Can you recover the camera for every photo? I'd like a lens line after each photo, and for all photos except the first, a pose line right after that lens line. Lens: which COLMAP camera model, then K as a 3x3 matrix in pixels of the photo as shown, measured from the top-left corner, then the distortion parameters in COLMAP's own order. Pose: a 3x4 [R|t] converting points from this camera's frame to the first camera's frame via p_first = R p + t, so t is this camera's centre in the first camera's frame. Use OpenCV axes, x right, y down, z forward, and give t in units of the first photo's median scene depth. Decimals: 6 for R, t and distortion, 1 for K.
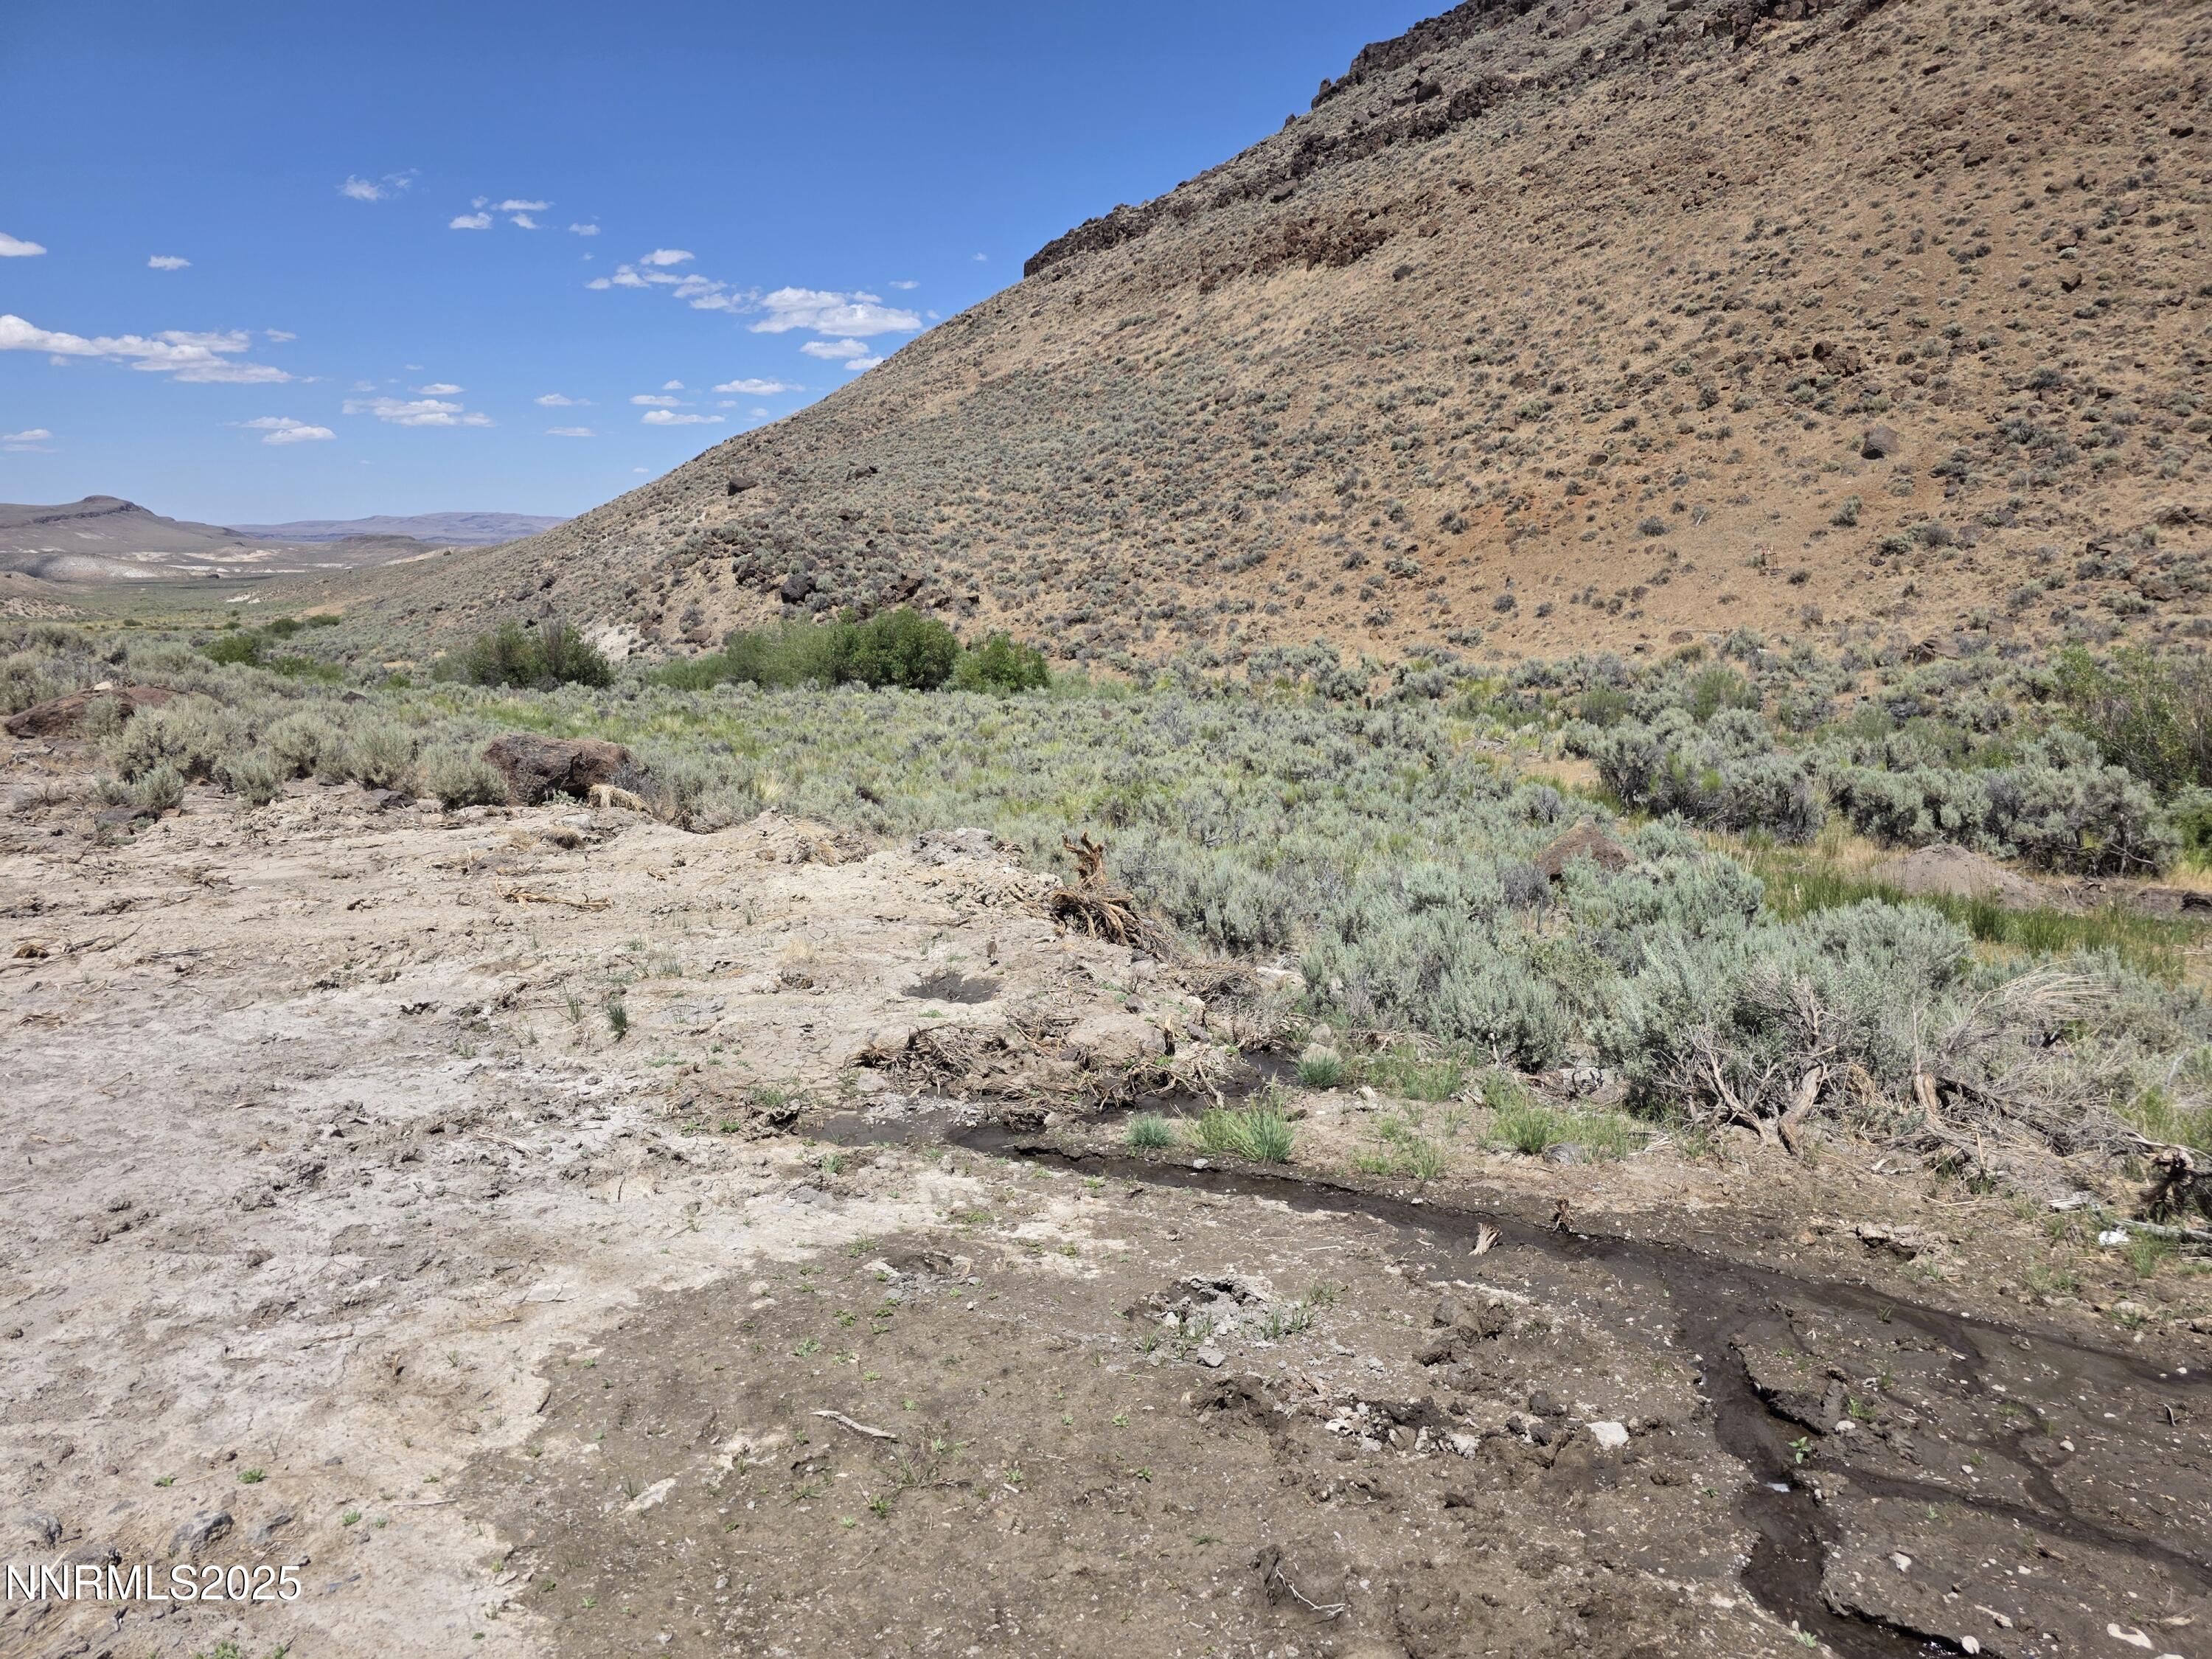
lens RADIAL K [[1489.8, 0, 1092.0], [0, 1489.8, 802.0], [0, 0, 1]] dist [0.012775, -0.023256]
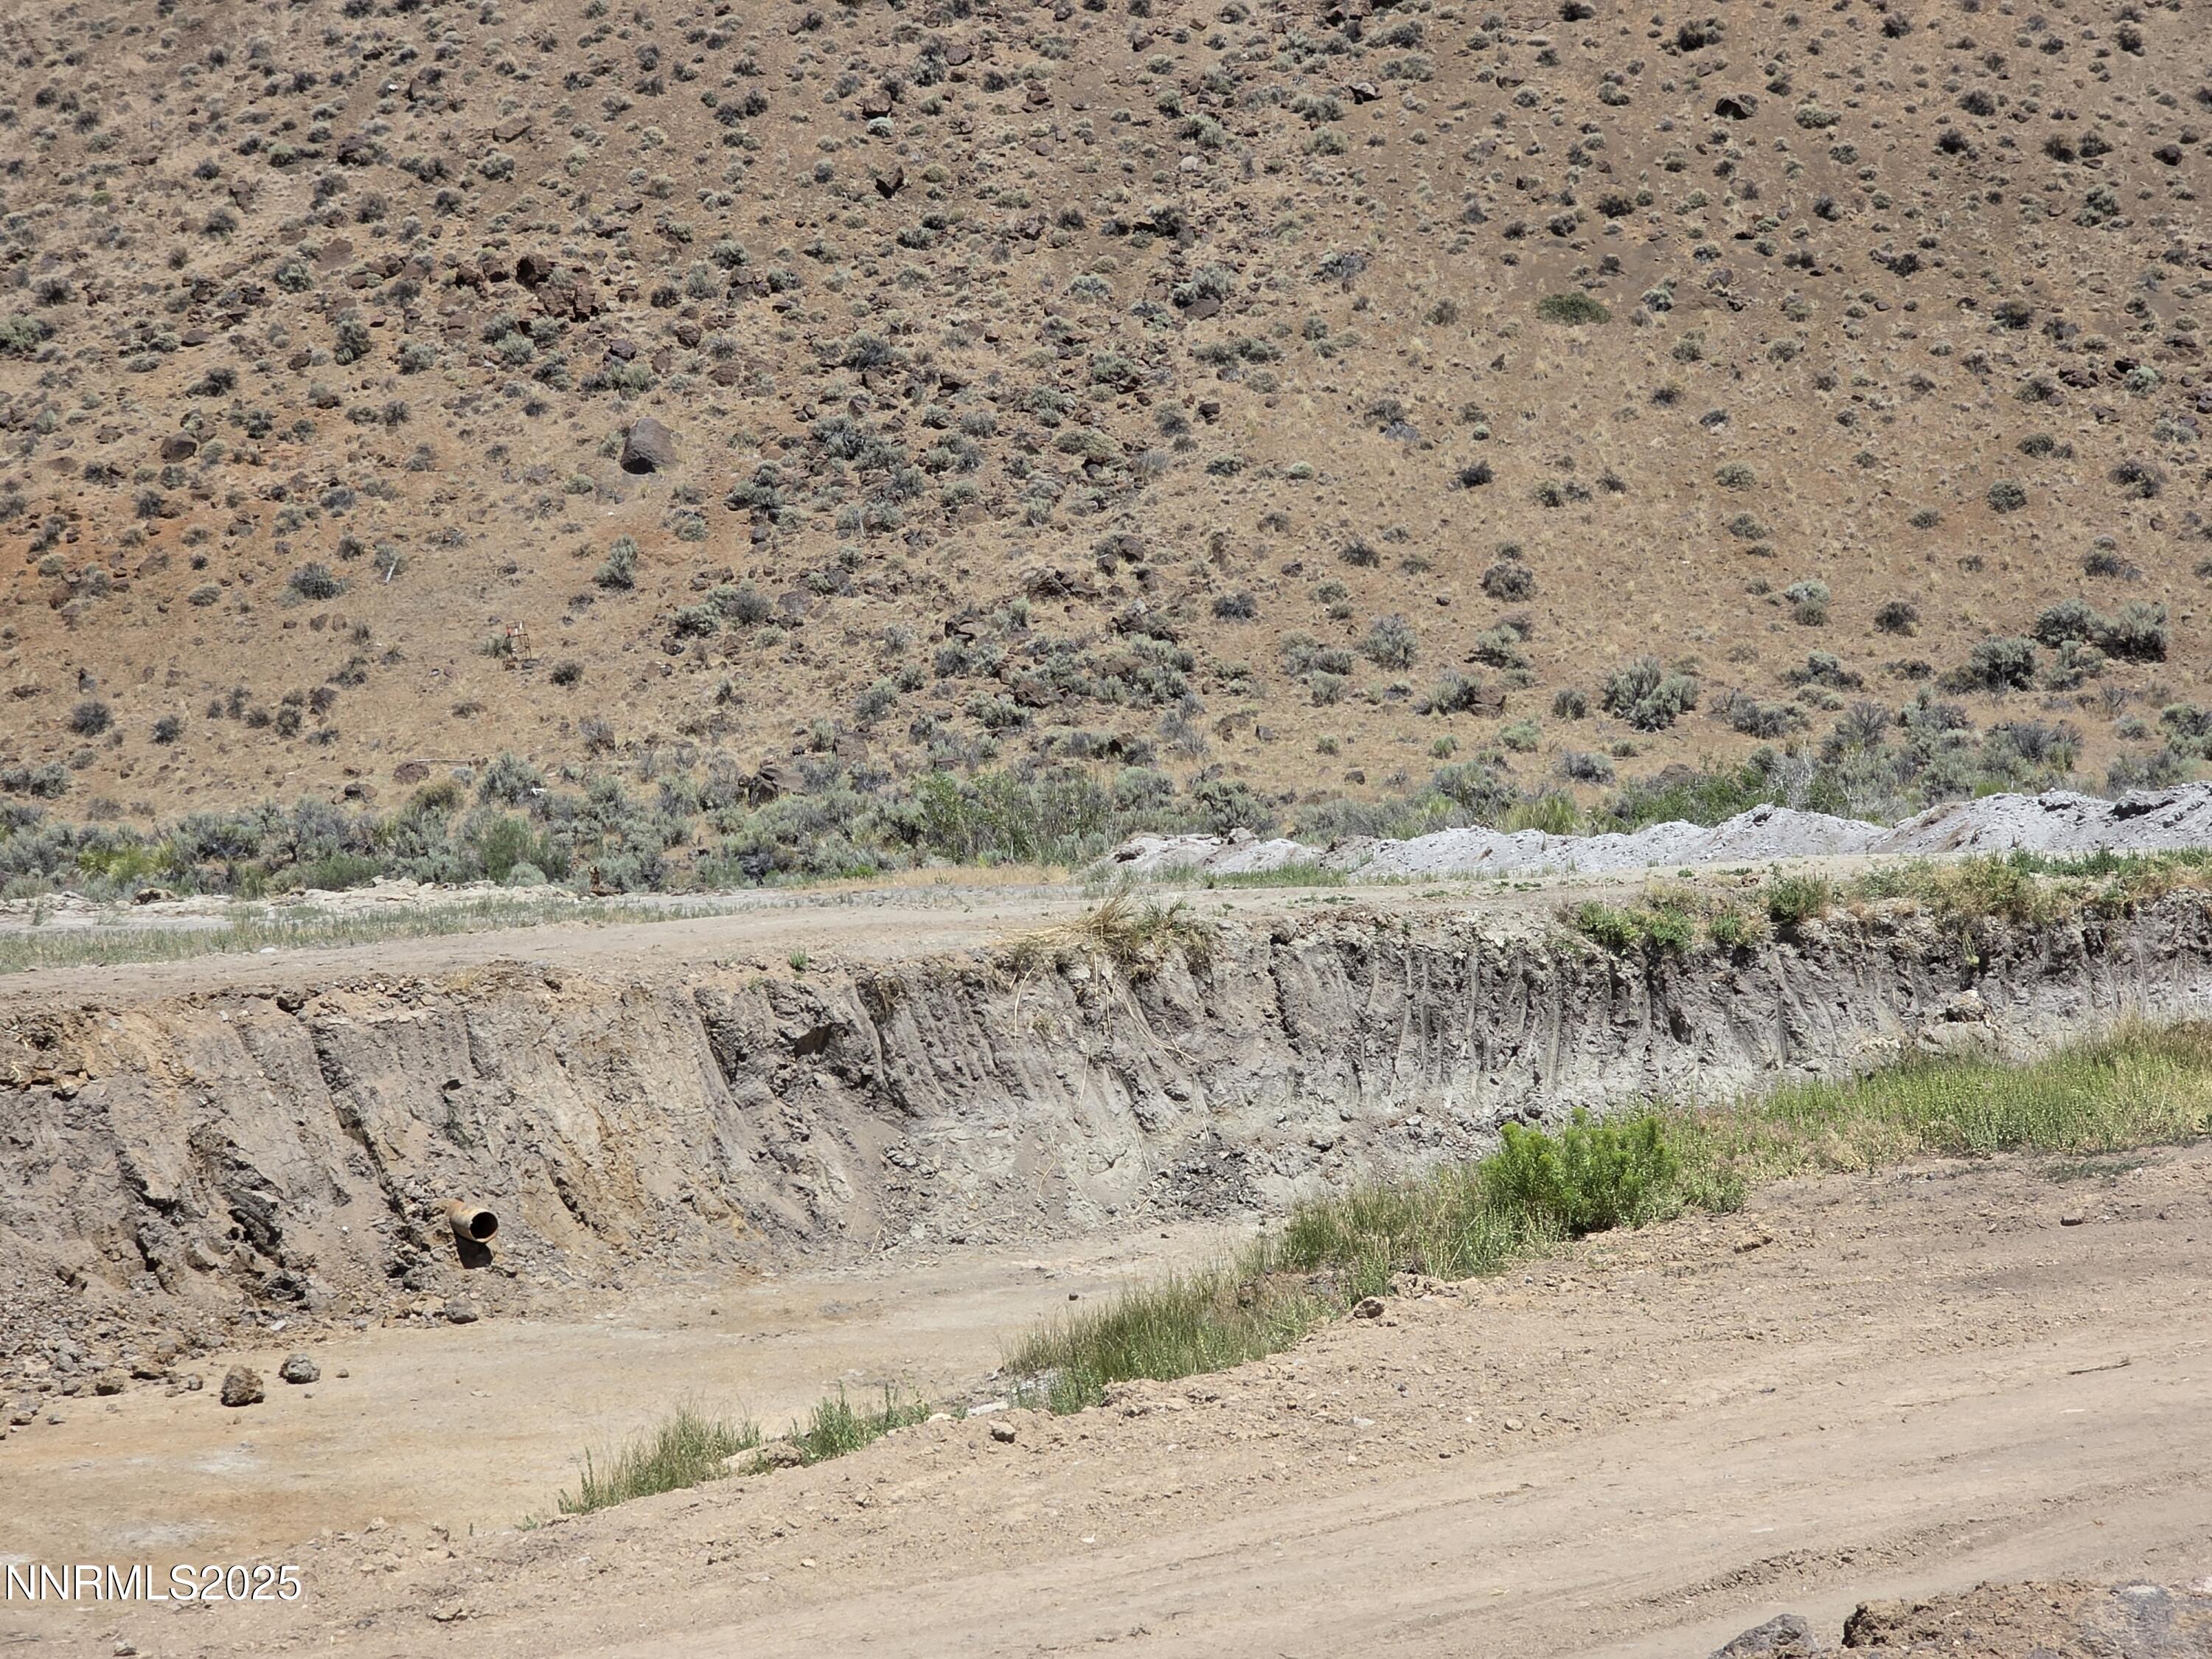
lens RADIAL K [[4872.6, 0, 1112.0], [0, 4872.6, 817.1], [0, 0, 1]] dist [1.002743, 0.000000]
pose [[0.818518, -0.030997, 0.573644, -0.486442], [0.086551, 0.993799, -0.069797, 0.068842], [-0.567924, 0.106780, 0.816125, -0.751543]]
